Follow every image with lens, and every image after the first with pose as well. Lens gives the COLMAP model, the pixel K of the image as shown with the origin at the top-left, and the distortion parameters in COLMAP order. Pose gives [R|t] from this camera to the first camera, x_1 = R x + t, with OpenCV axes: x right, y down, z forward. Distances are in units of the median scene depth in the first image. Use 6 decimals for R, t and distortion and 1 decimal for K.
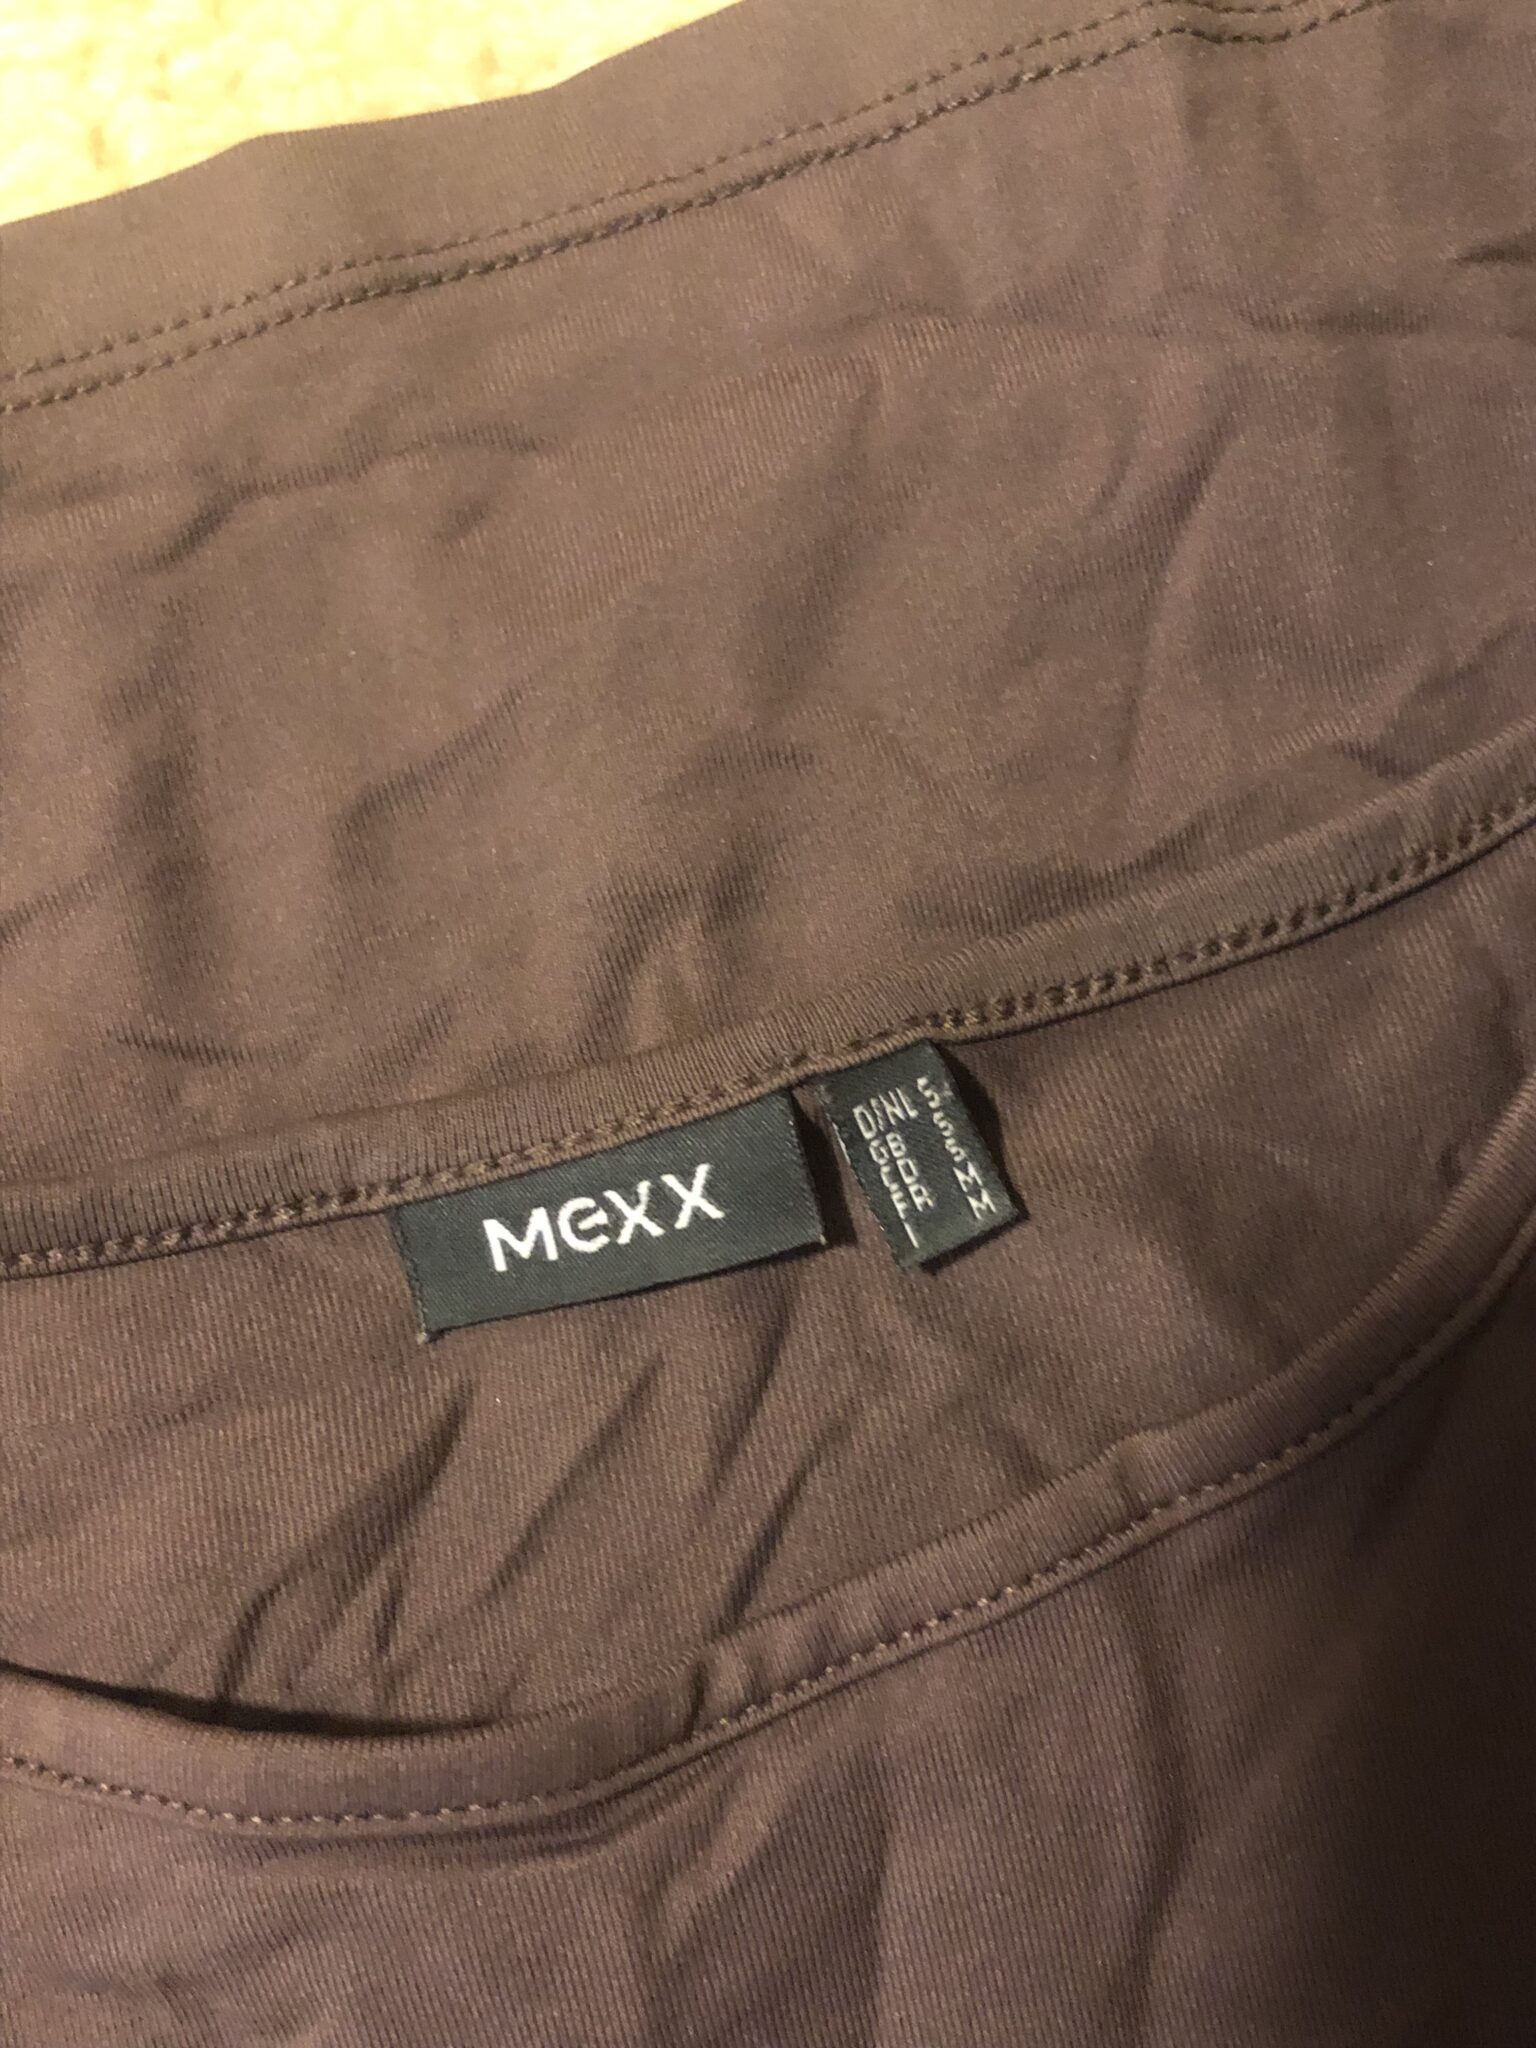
lens RADIAL K [[1897.9, 0, 730.8], [0, 1897.9, 1022.9], [0, 0, 1]] dist [-0.002889, -0.013570]
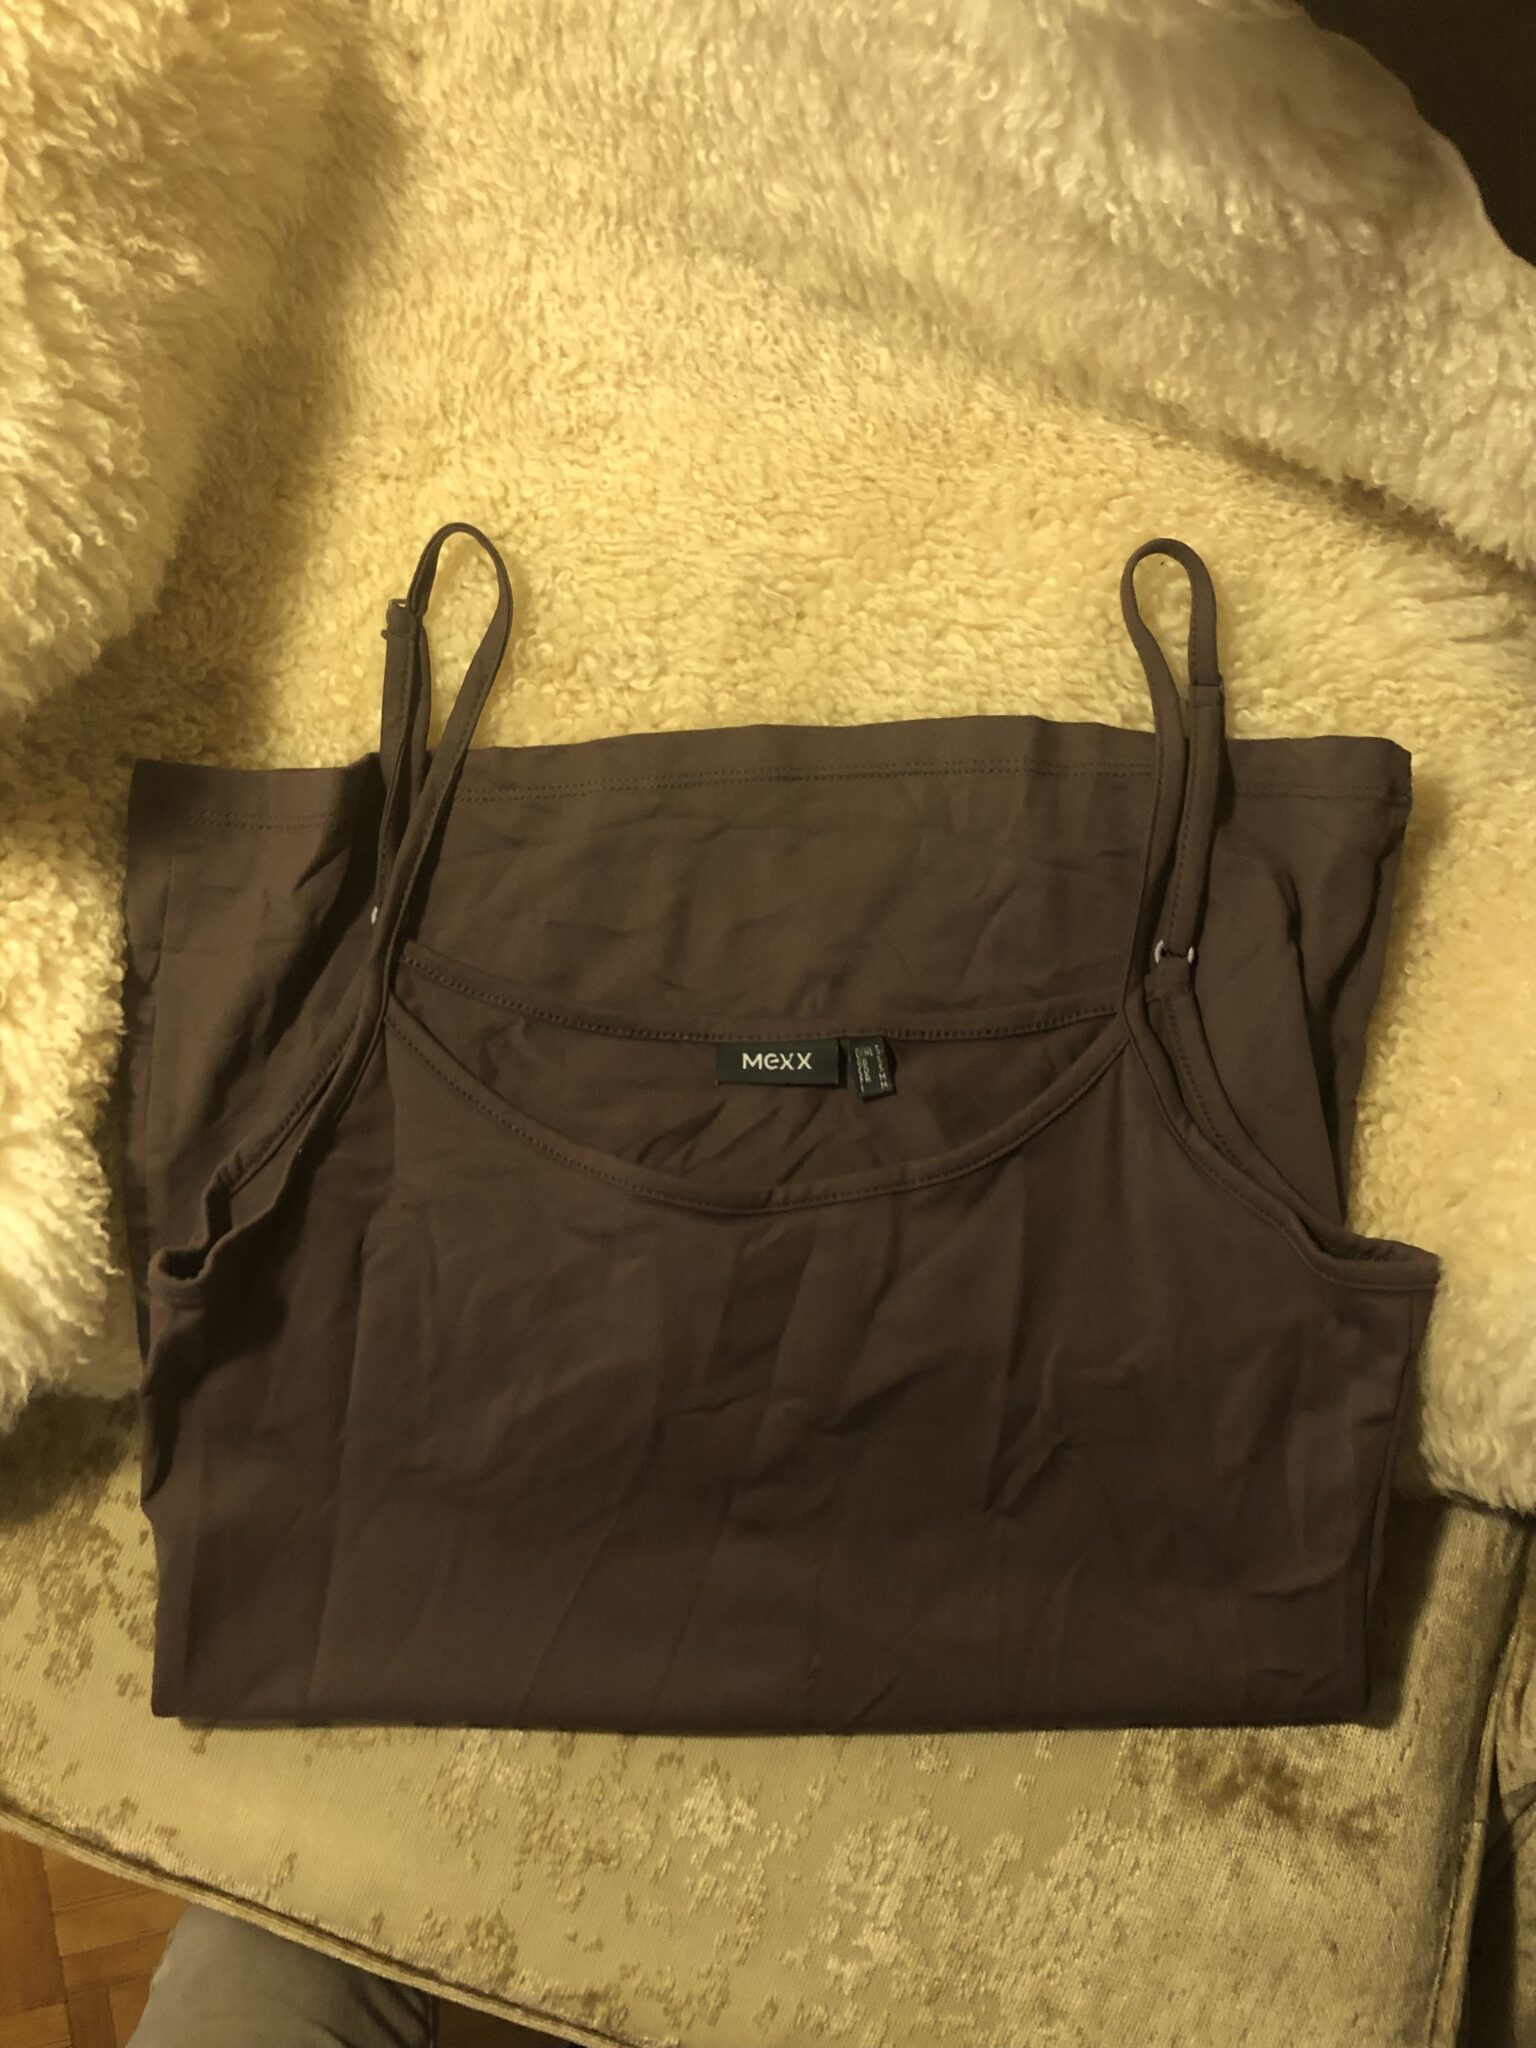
lens RADIAL K [[1897.9, 0, 730.8], [0, 1897.9, 1022.9], [0, 0, 1]] dist [-0.002889, -0.013570]
pose [[0.963610, 0.261571, -0.055103, 0.022805], [-0.264110, 0.963431, -0.045242, 0.212392], [0.041254, 0.058149, 0.997455, -2.431195]]
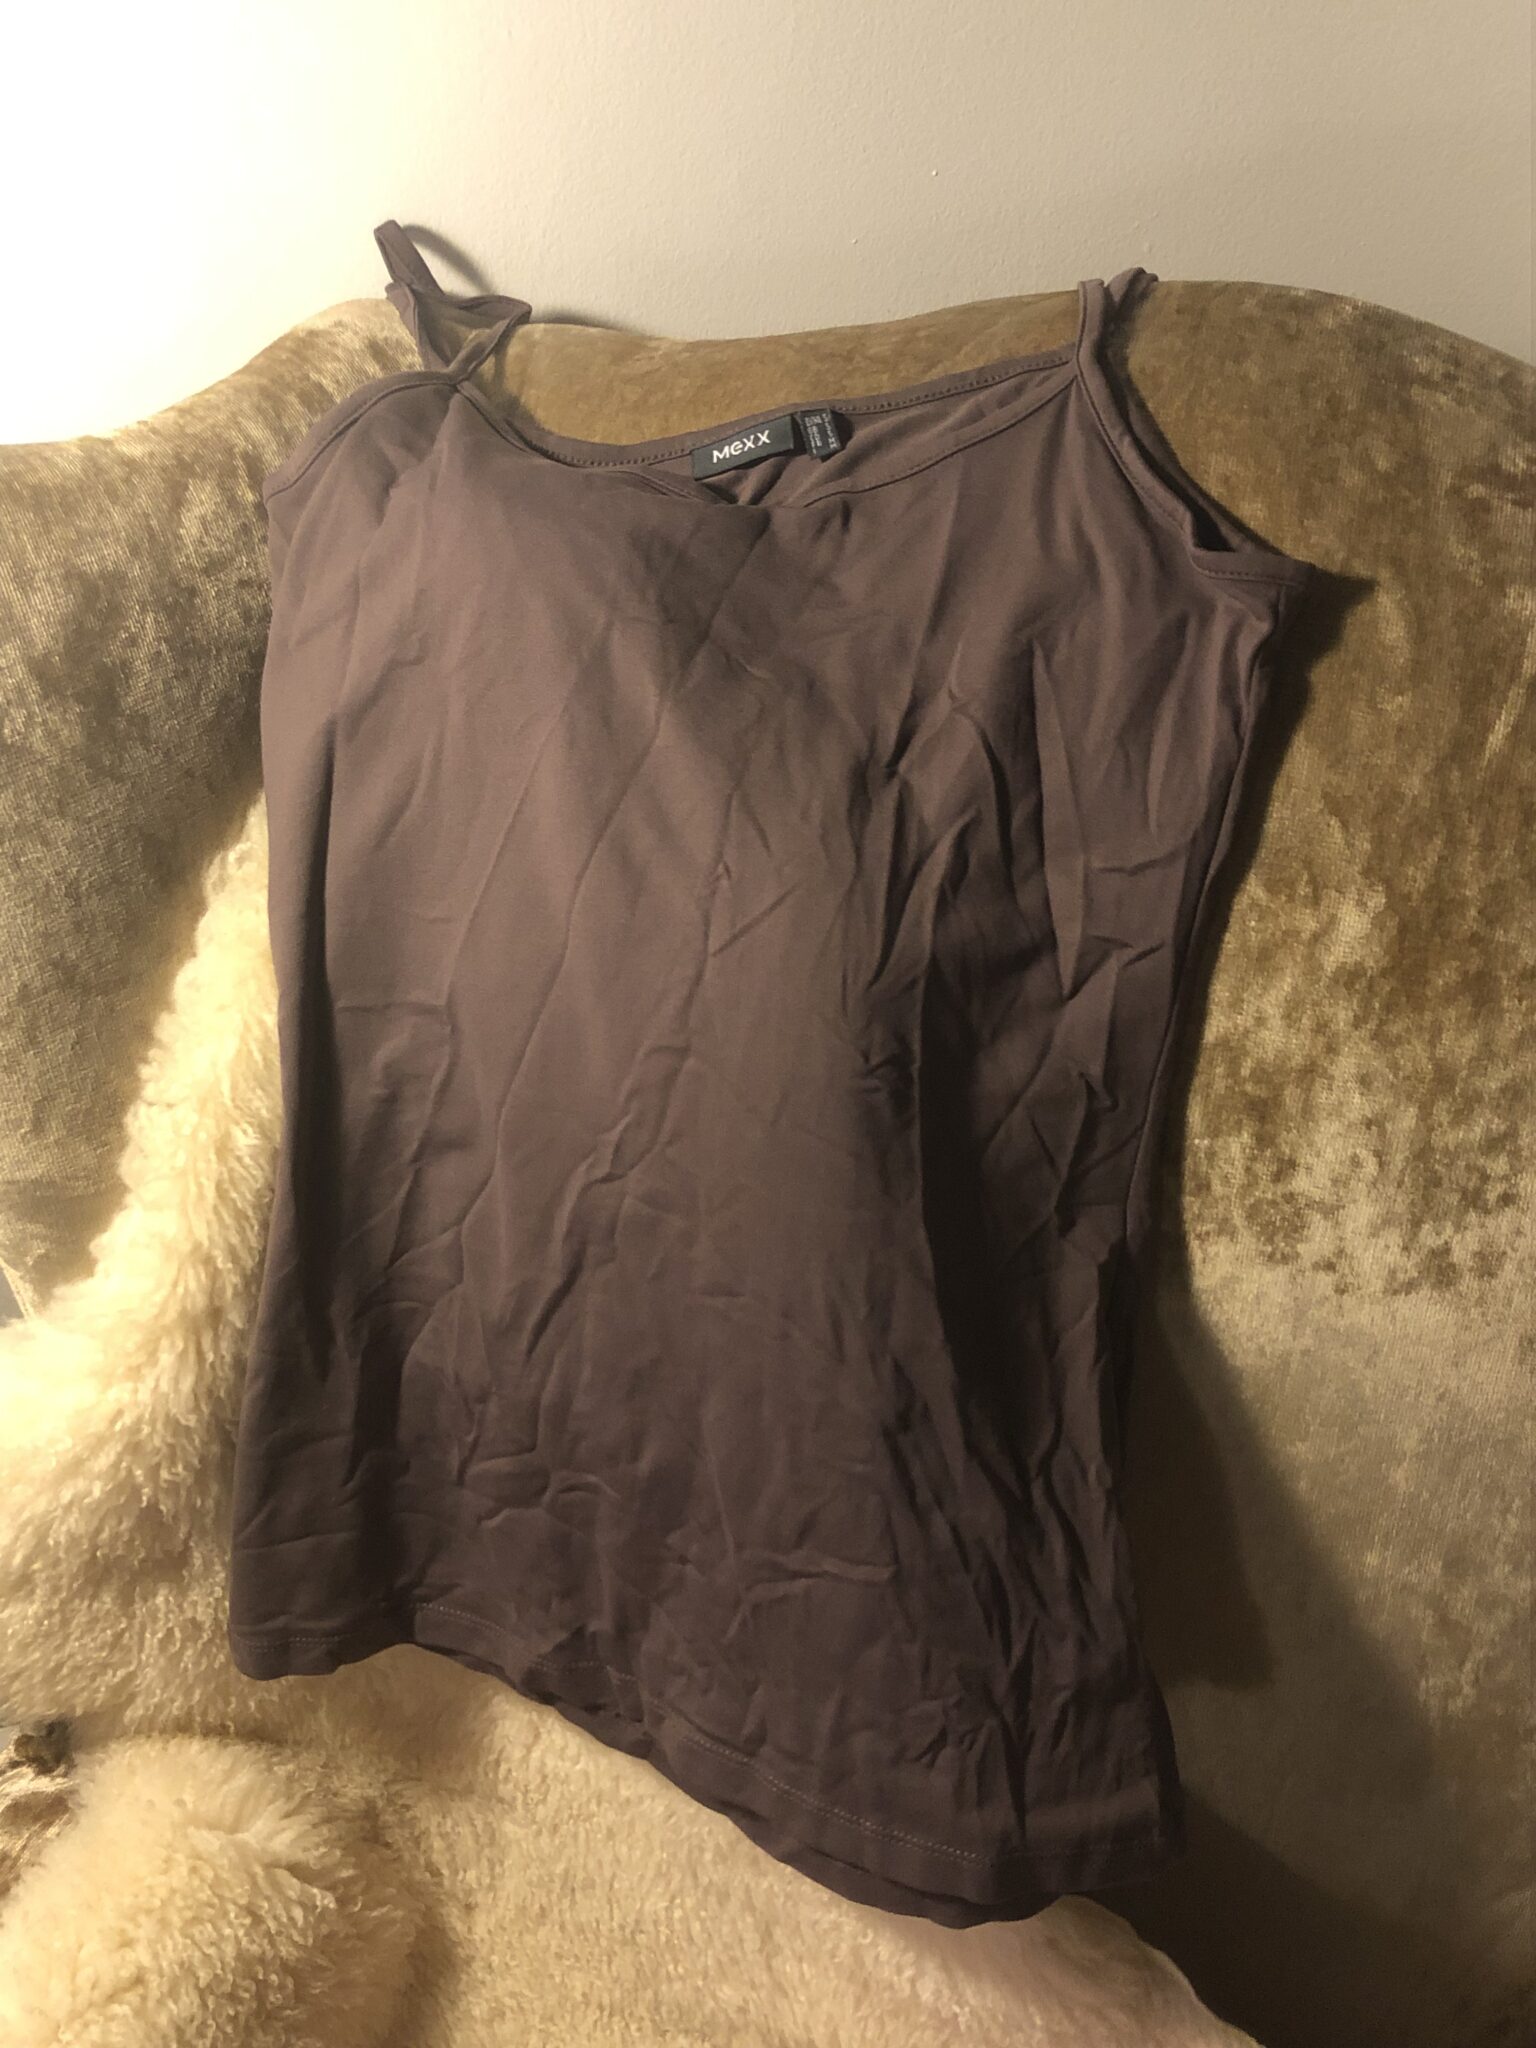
lens RADIAL K [[1897.9, 0, 730.8], [0, 1897.9, 1022.9], [0, 0, 1]] dist [-0.002889, -0.013570]
pose [[0.982122, 0.119682, -0.145301, -0.058003], [-0.188198, 0.641538, -0.743647, 0.655853], [0.004215, 0.757698, 0.652592, -4.334951]]
